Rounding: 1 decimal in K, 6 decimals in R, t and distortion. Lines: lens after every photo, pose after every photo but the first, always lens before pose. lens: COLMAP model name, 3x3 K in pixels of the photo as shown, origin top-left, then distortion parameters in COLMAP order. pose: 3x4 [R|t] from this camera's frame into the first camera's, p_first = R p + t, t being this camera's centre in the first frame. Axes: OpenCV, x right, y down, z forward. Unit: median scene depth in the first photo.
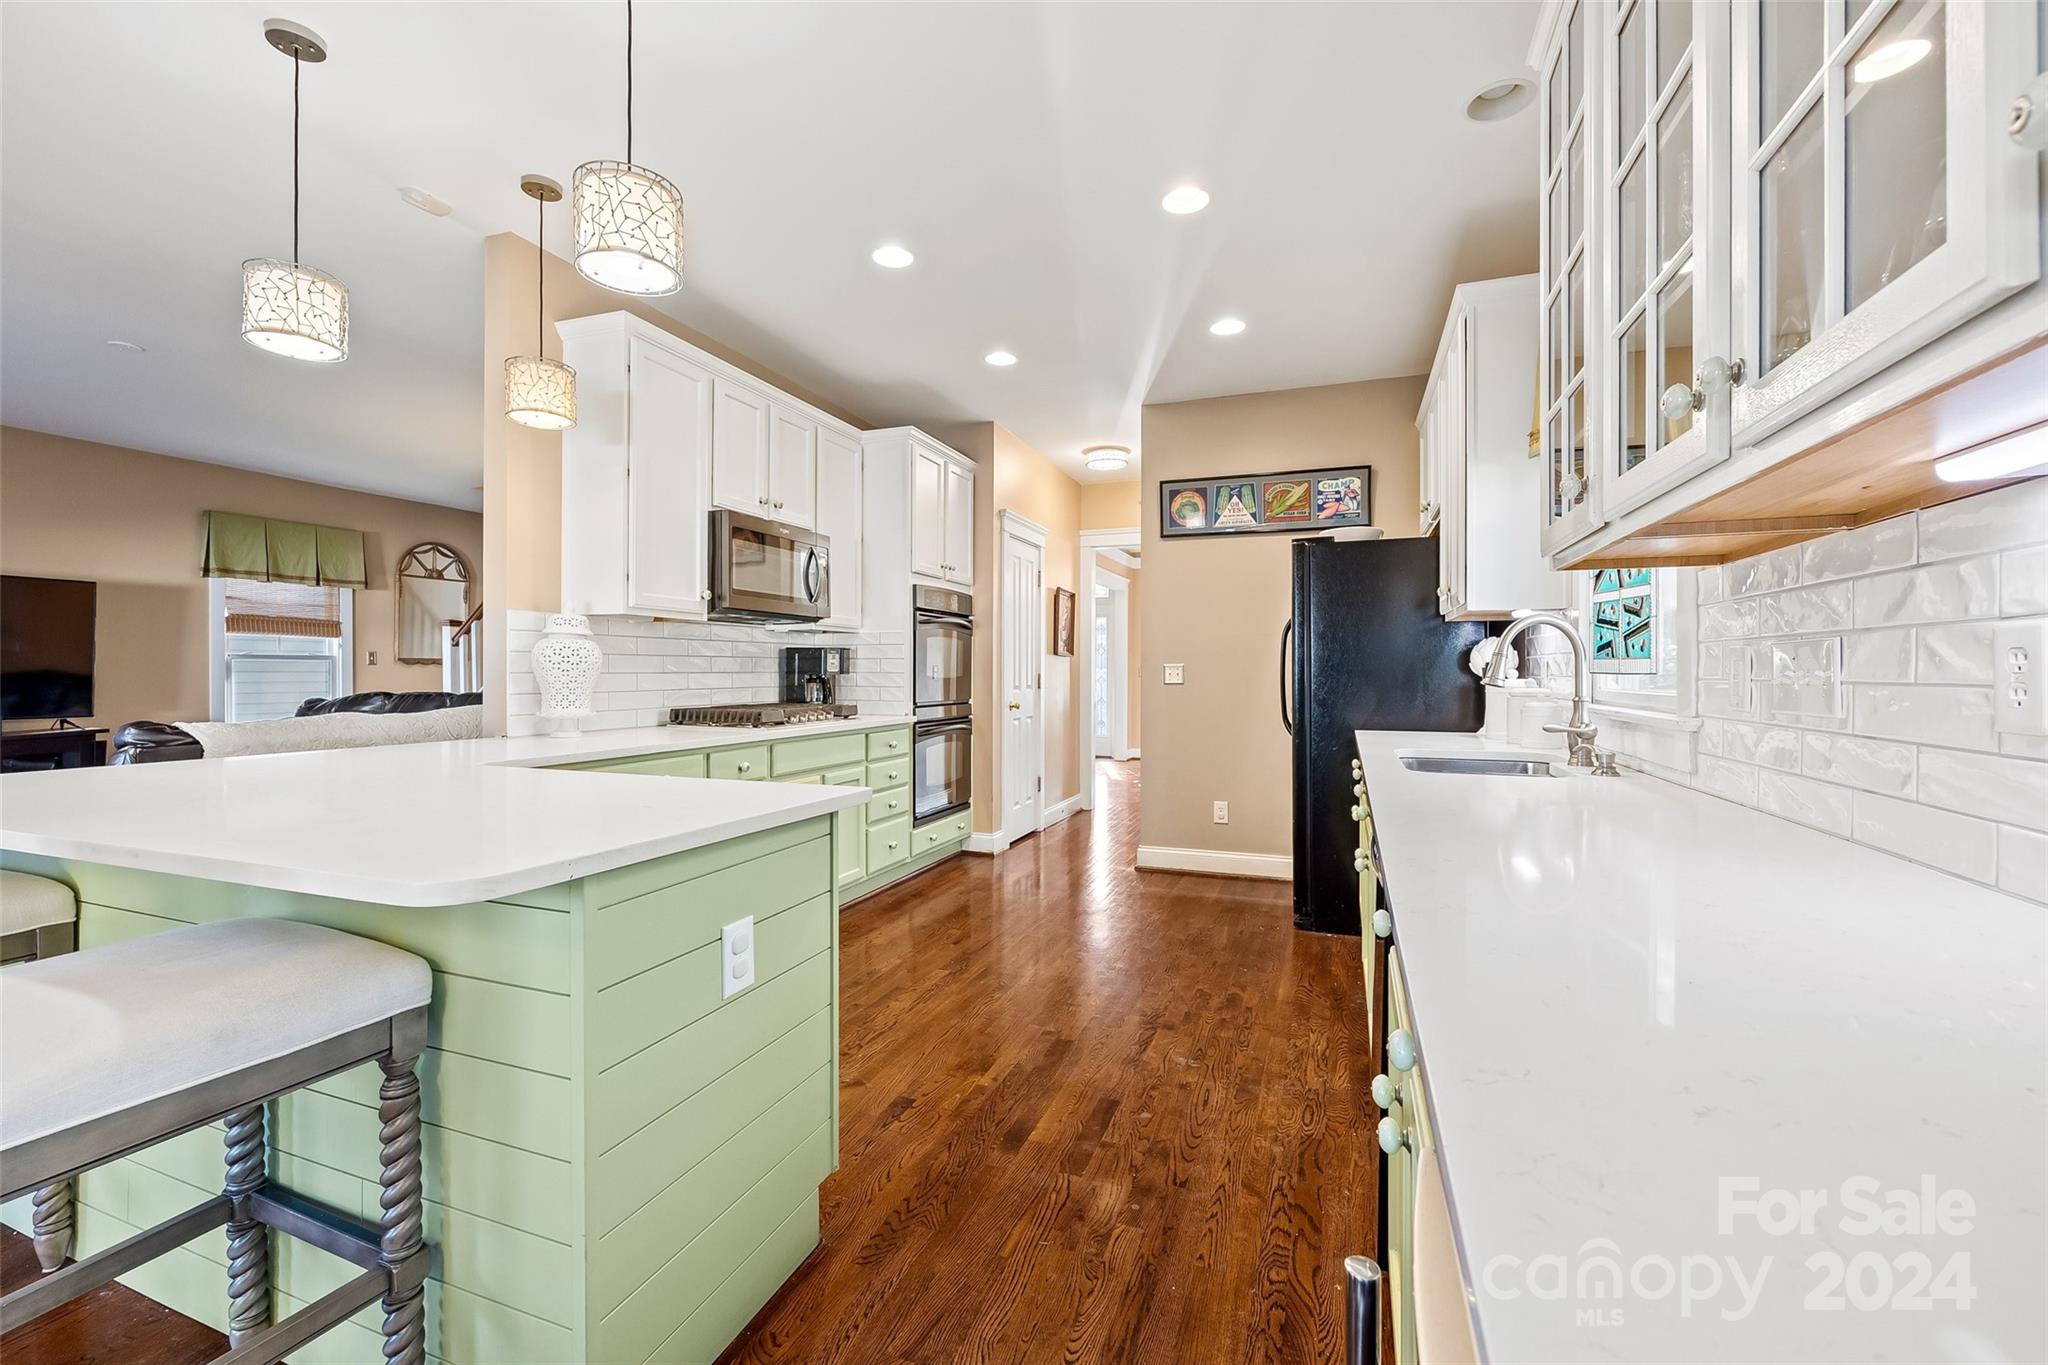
lens RADIAL K [[823.0, 0, 1017.2], [0, 823.0, 676.0], [0, 0, 1]] dist [-0.002050, -0.000355]
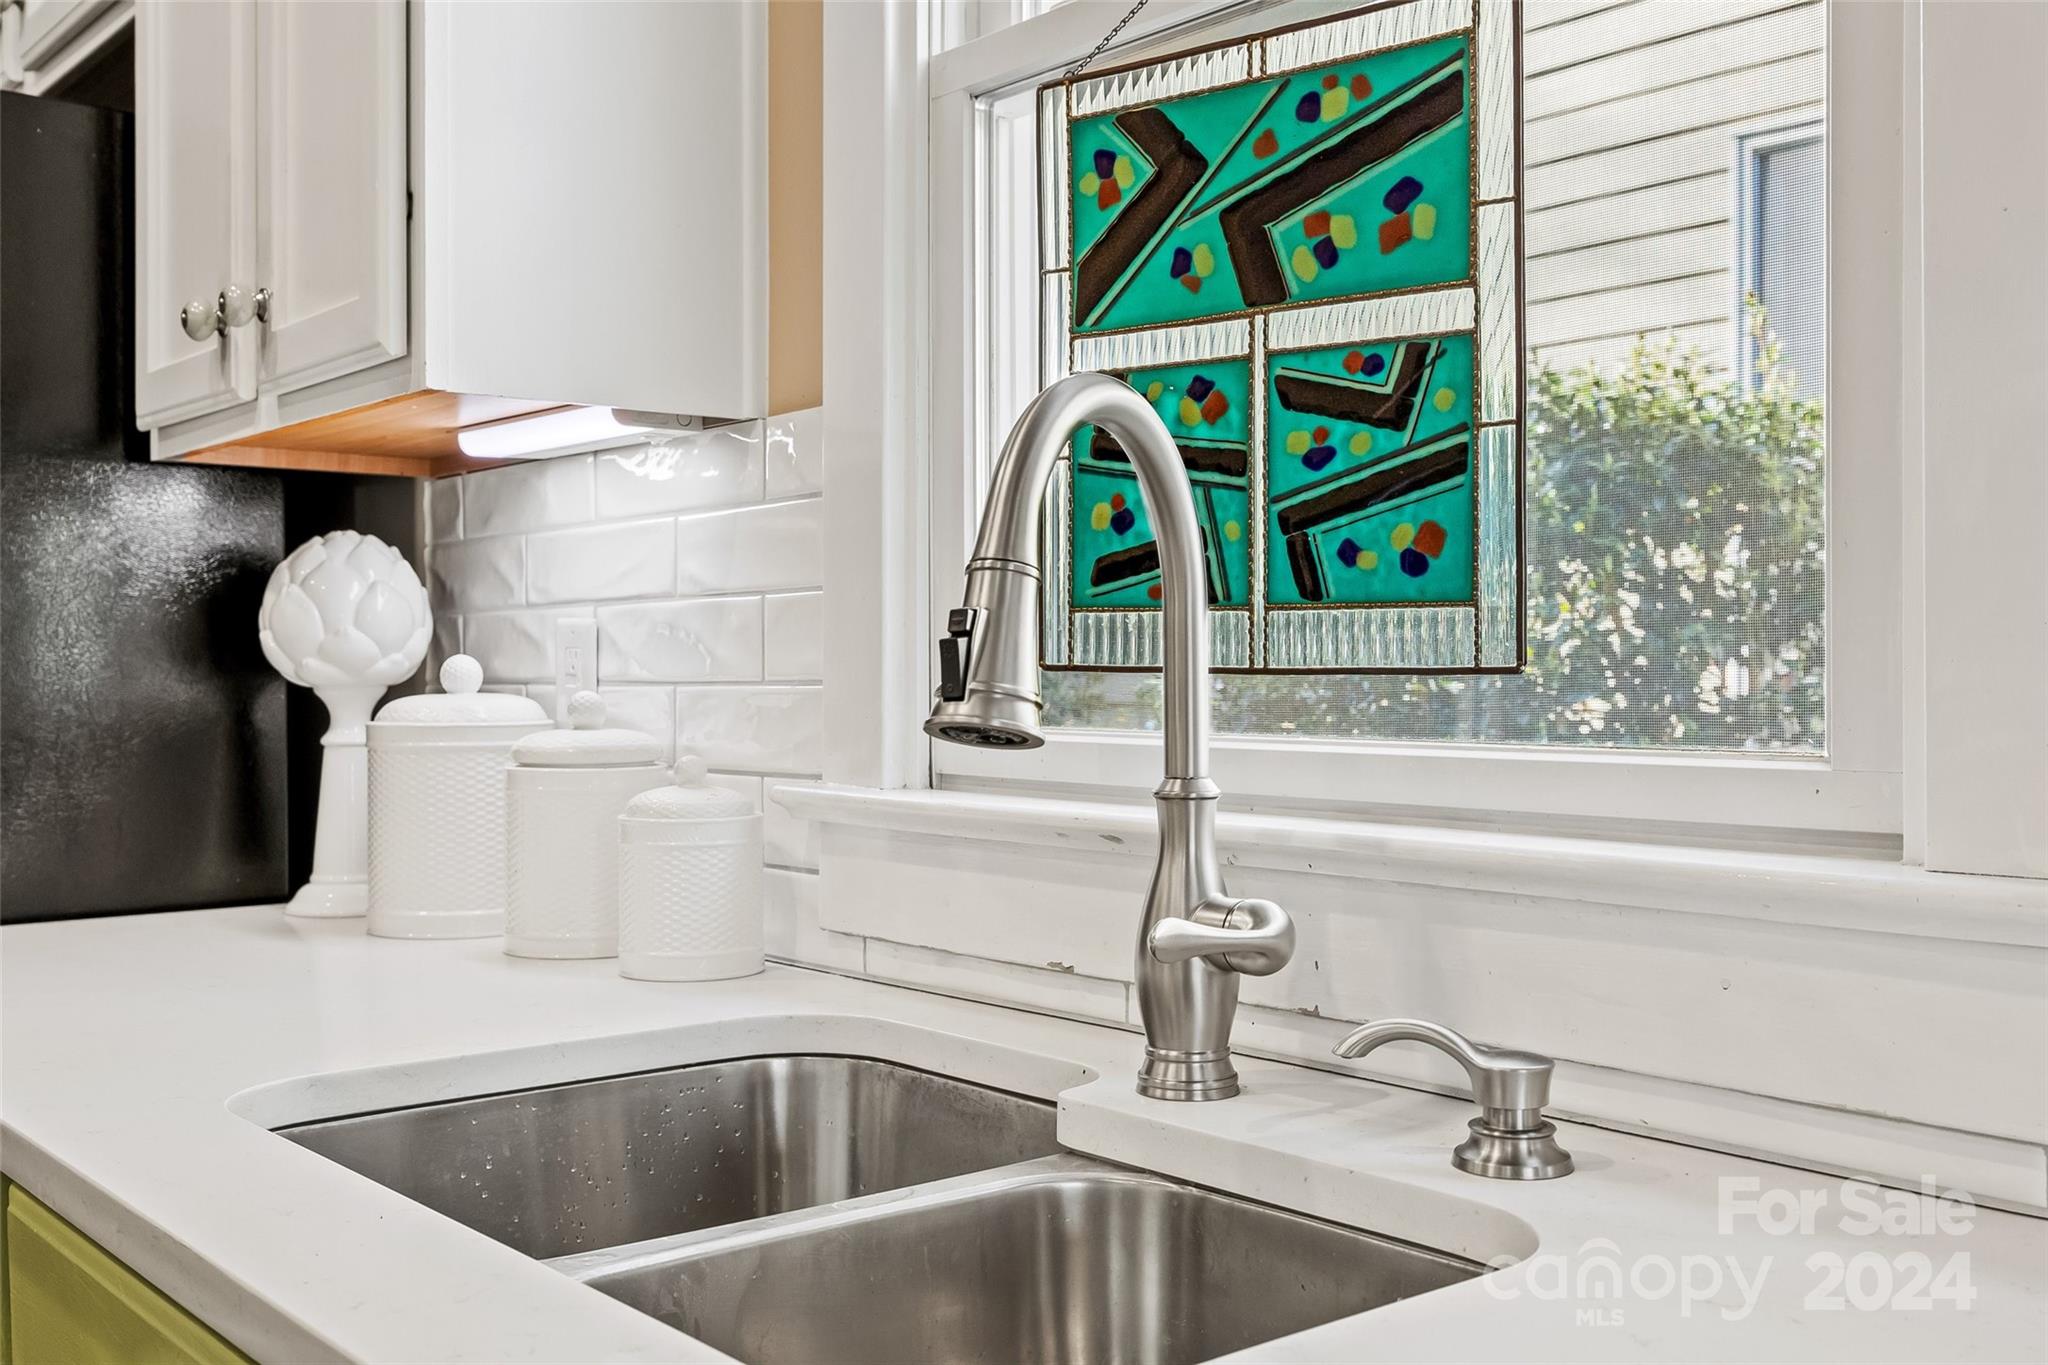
lens RADIAL K [[2025.0, 0, 1026.2], [0, 2025.0, 686.4], [0, 0, 1]] dist [0.002486, 0.000000]
pose [[0.483591, -0.012655, 0.875203, 0.088523], [0.007943, 0.999918, 0.010070, -0.002262], [-0.875258, 0.002082, 0.483652, 0.357189]]
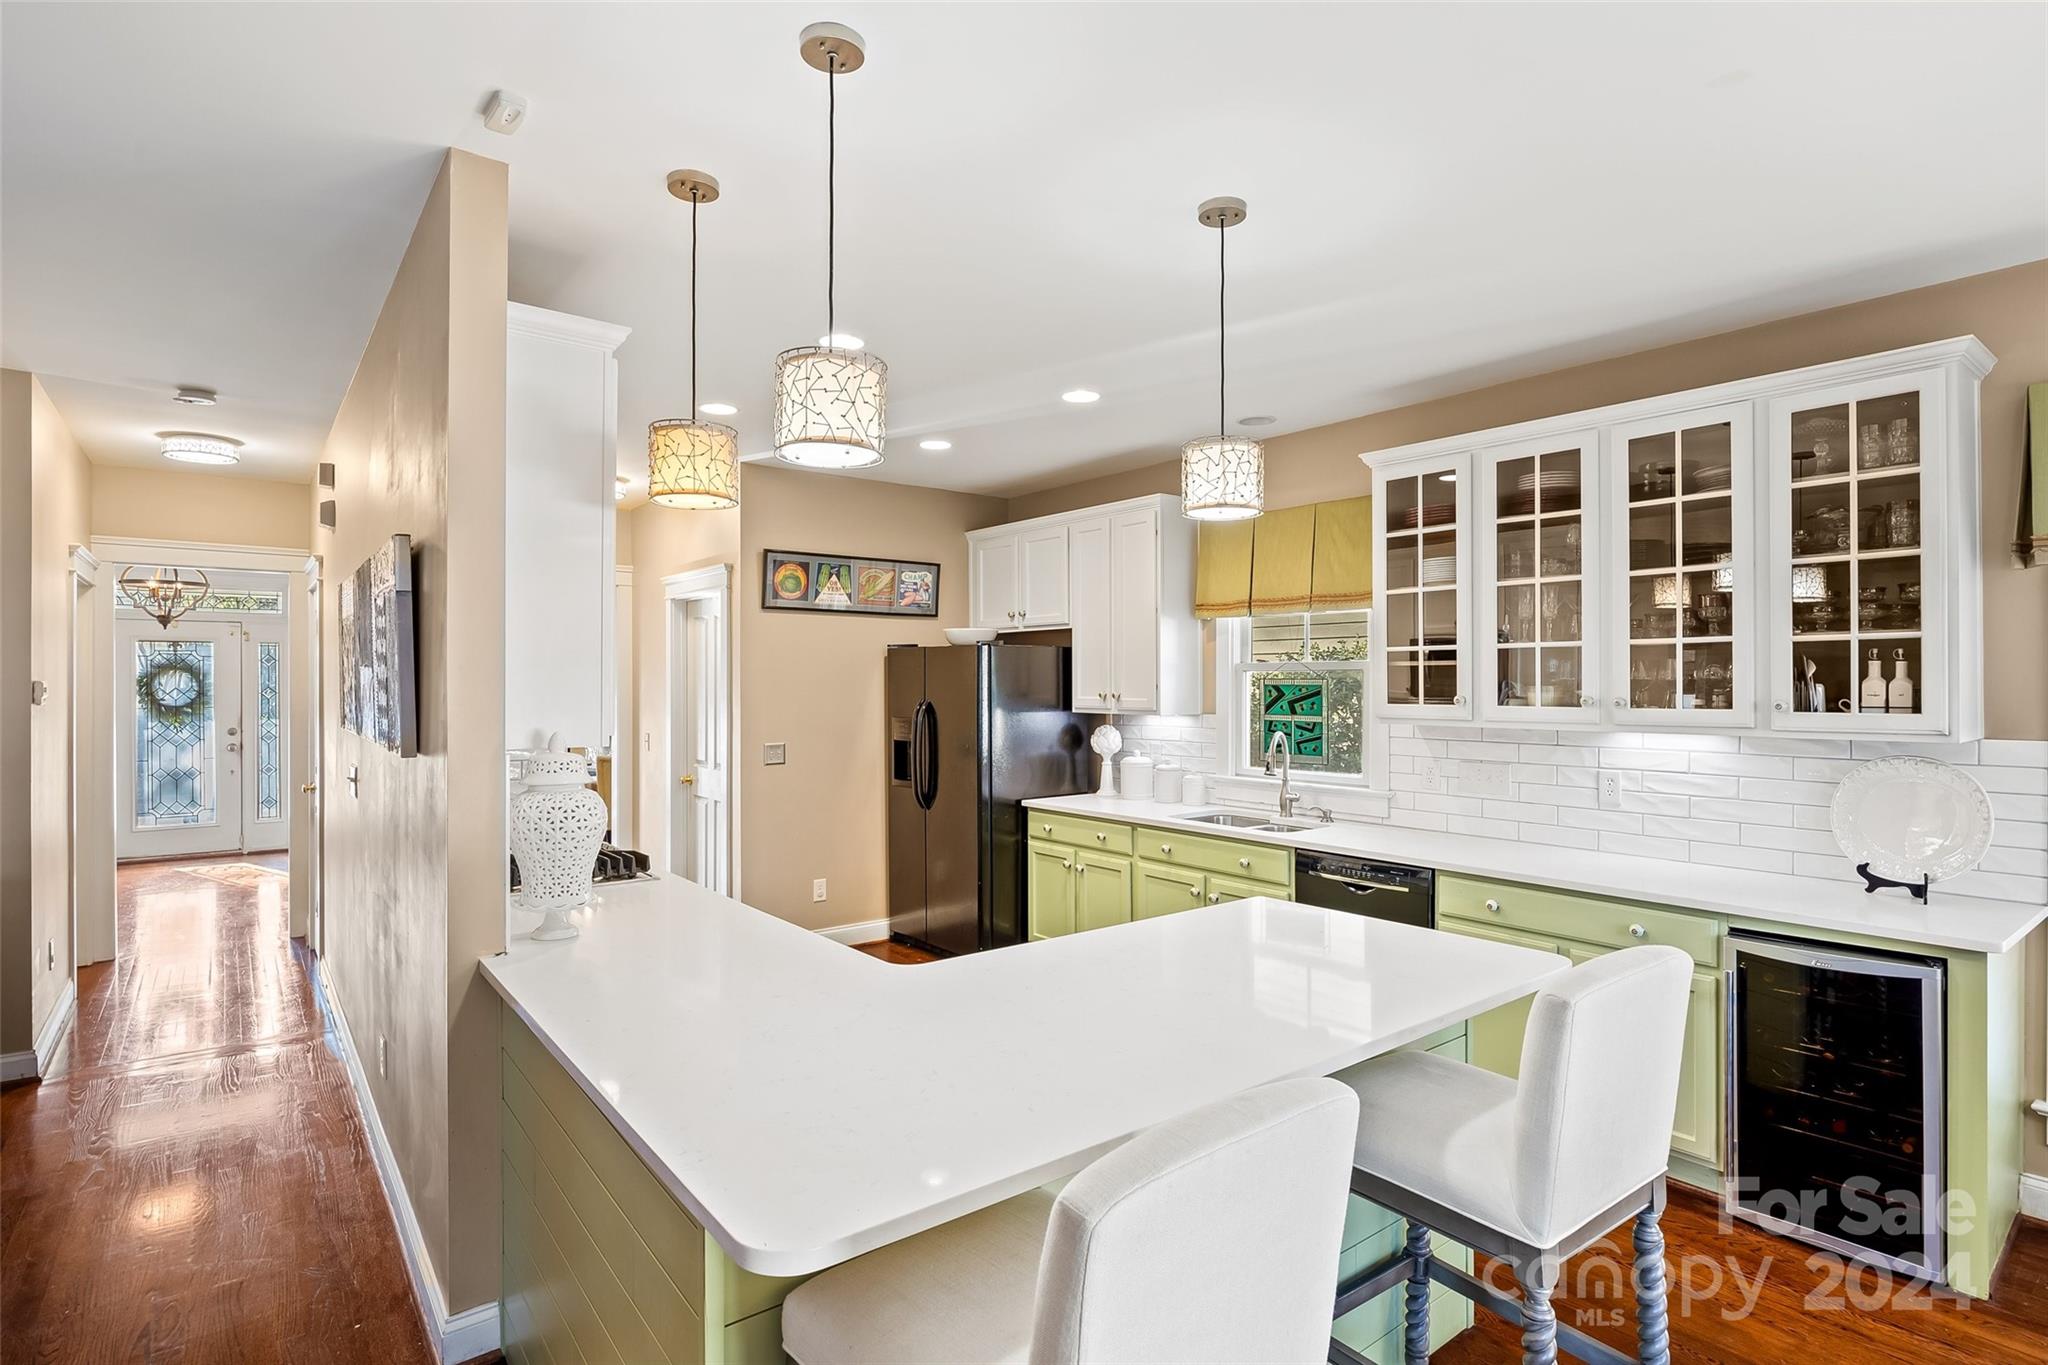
lens RADIAL K [[988.4, 0, 1017.3], [0, 988.4, 690.7], [0, 0, 1]] dist [-0.020327, -0.000011]
pose [[0.536550, -0.009197, 0.843818, -0.643817], [0.010021, 0.999940, 0.004527, -0.080550], [-0.843809, 0.006027, 0.536610, 0.161845]]
